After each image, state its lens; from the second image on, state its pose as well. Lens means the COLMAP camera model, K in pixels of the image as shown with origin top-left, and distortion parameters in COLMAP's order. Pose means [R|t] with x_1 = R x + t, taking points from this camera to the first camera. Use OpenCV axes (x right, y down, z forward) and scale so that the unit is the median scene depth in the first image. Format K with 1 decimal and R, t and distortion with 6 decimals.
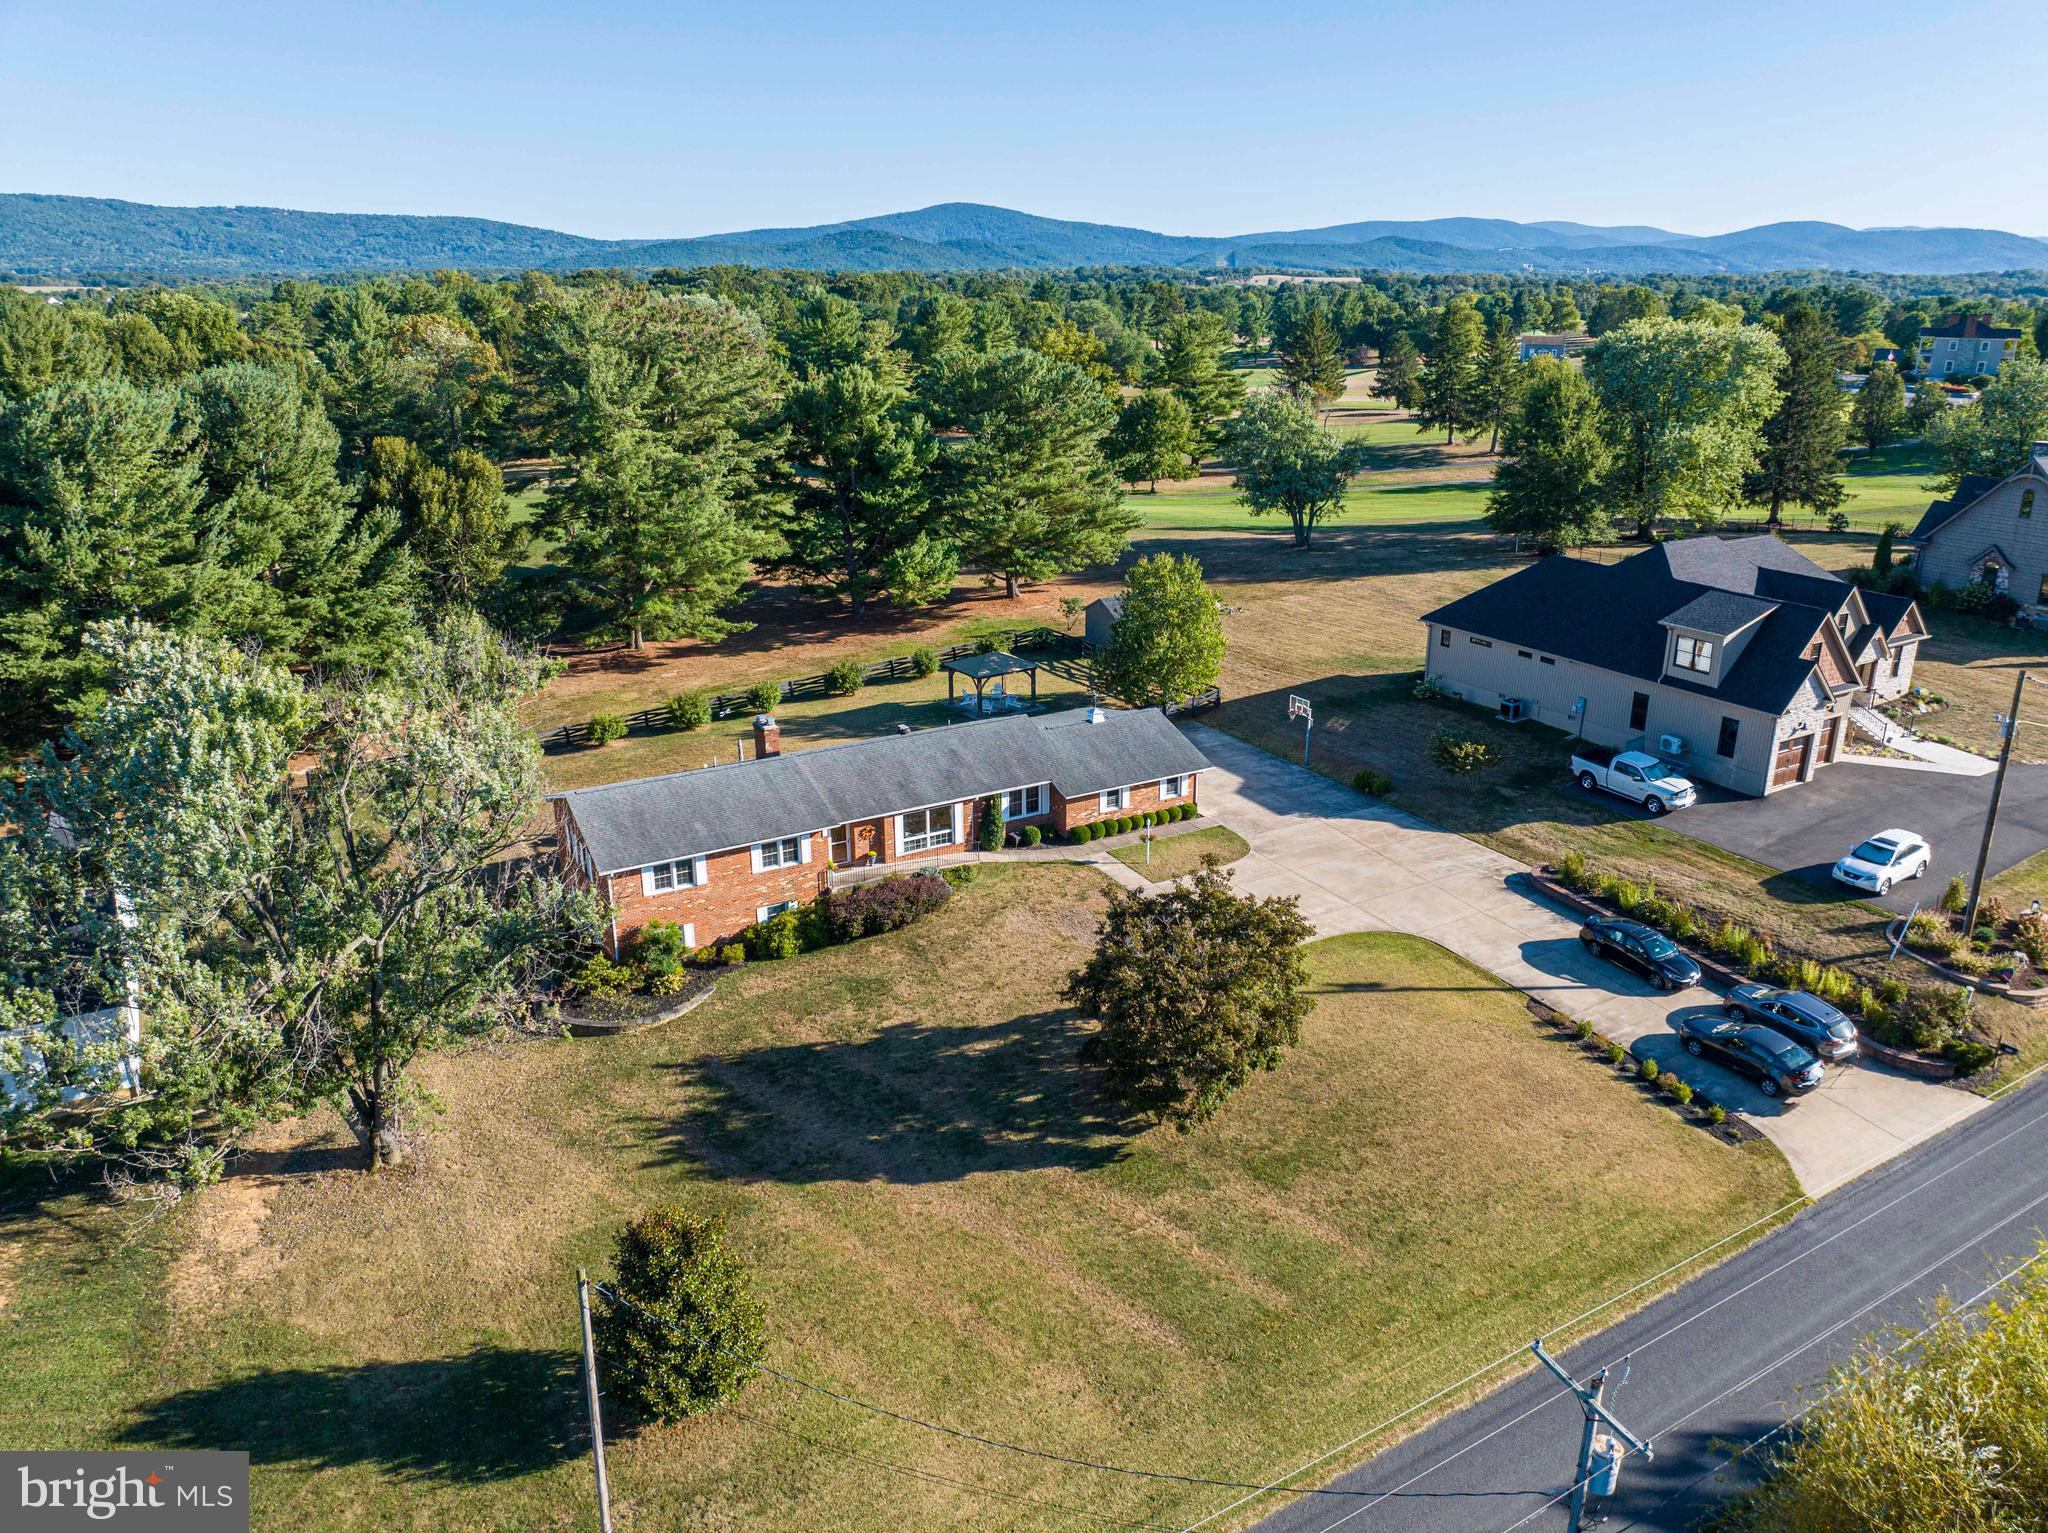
lens RADIAL K [[1442.1, 0, 1034.5], [0, 1442.1, 765.0], [0, 0, 1]] dist [-0.042748, 0.008808]
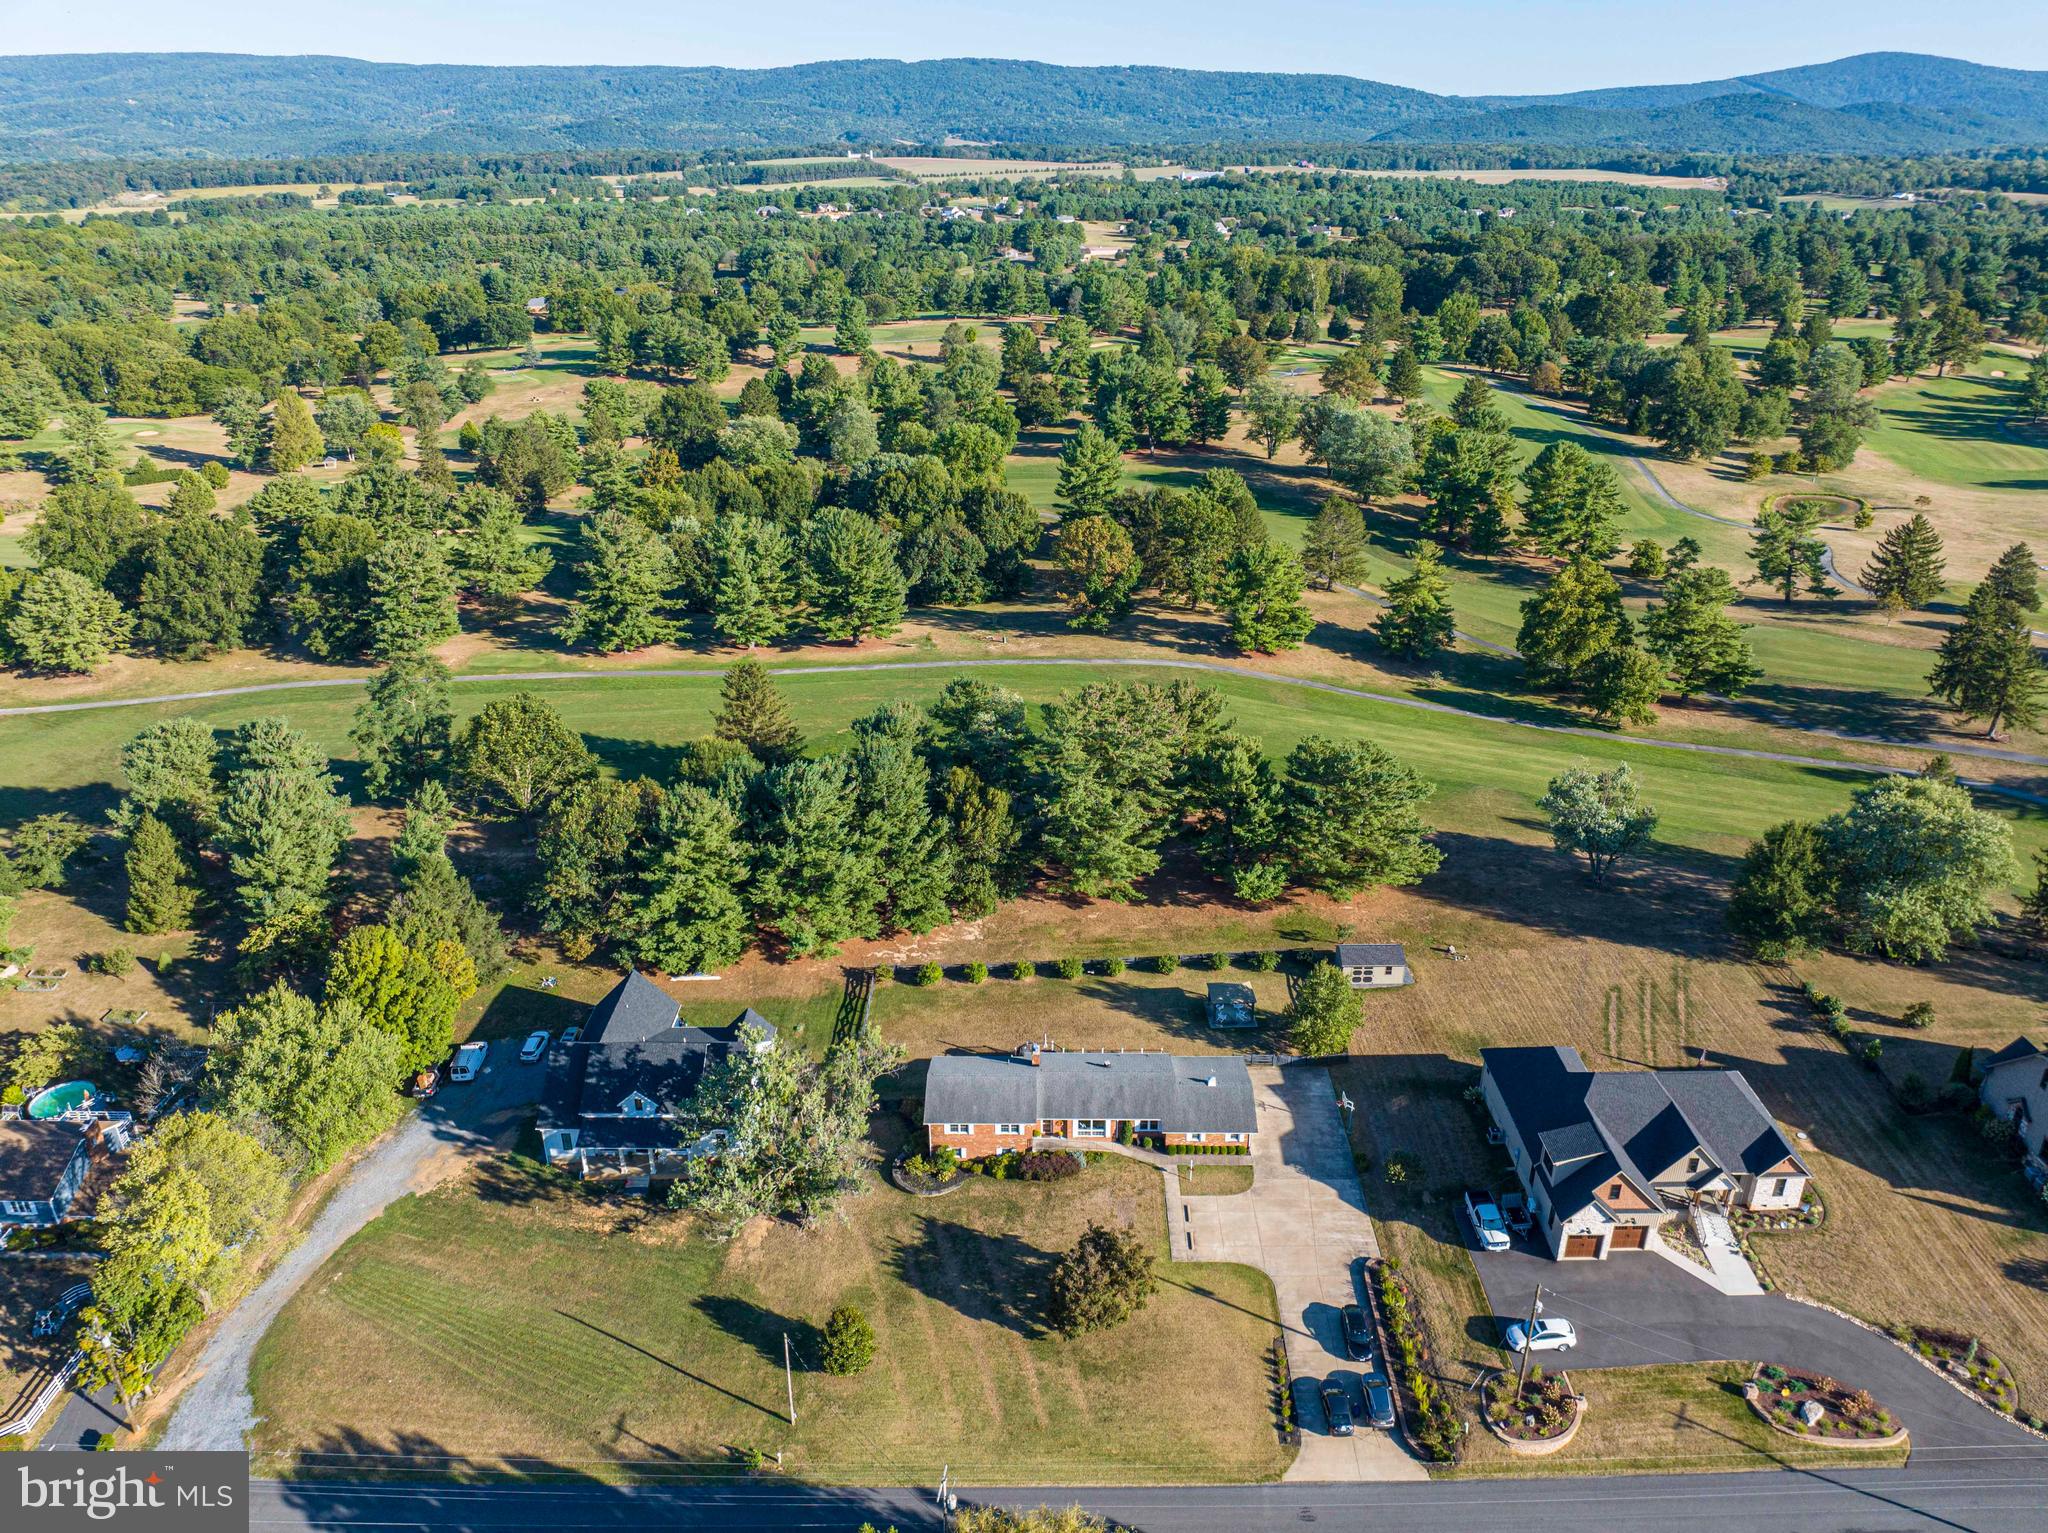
lens RADIAL K [[1442.1, 0, 1037.0], [0, 1442.1, 762.8], [0, 0, 1]] dist [-0.042748, 0.008808]
pose [[0.854970, 0.210380, -0.474095, 0.675866], [-0.166107, 0.976964, 0.133975, -0.679594], [0.491360, -0.035794, 0.870221, -0.732785]]
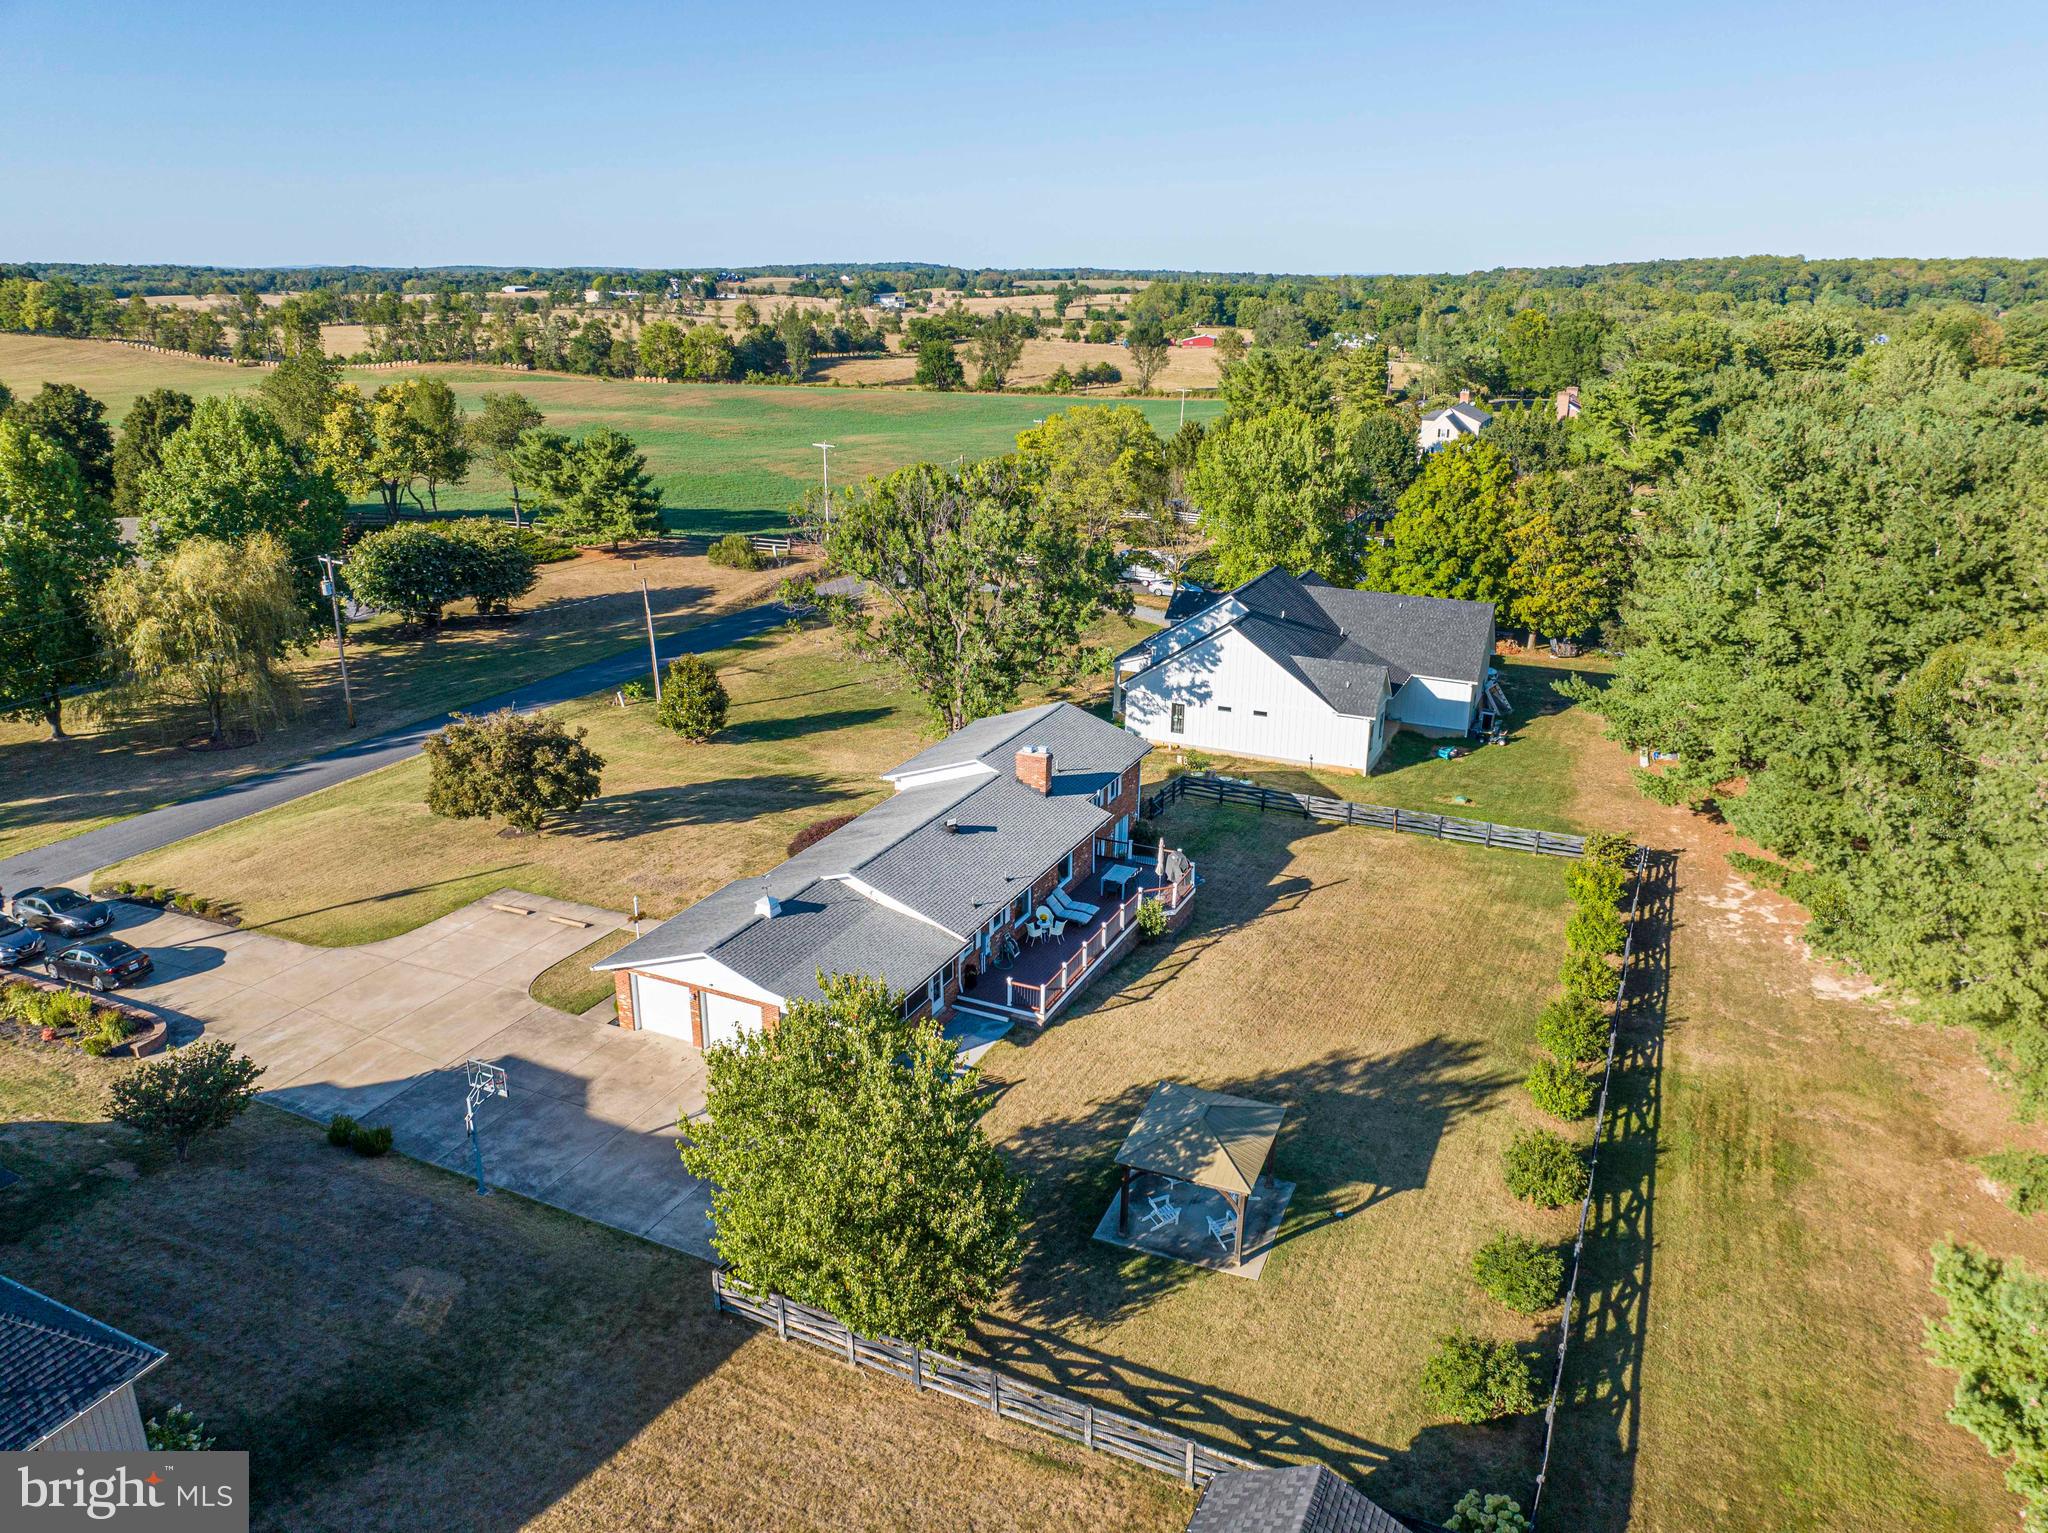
lens RADIAL K [[1442.1, 0, 1032.2], [0, 1442.1, 756.2], [0, 0, 1]] dist [-0.042748, 0.008808]
pose [[-0.828601, 0.172419, -0.532628, 0.320623], [-0.188422, 0.810001, 0.555333, -0.548580], [0.527179, 0.560508, -0.638680, 1.580309]]
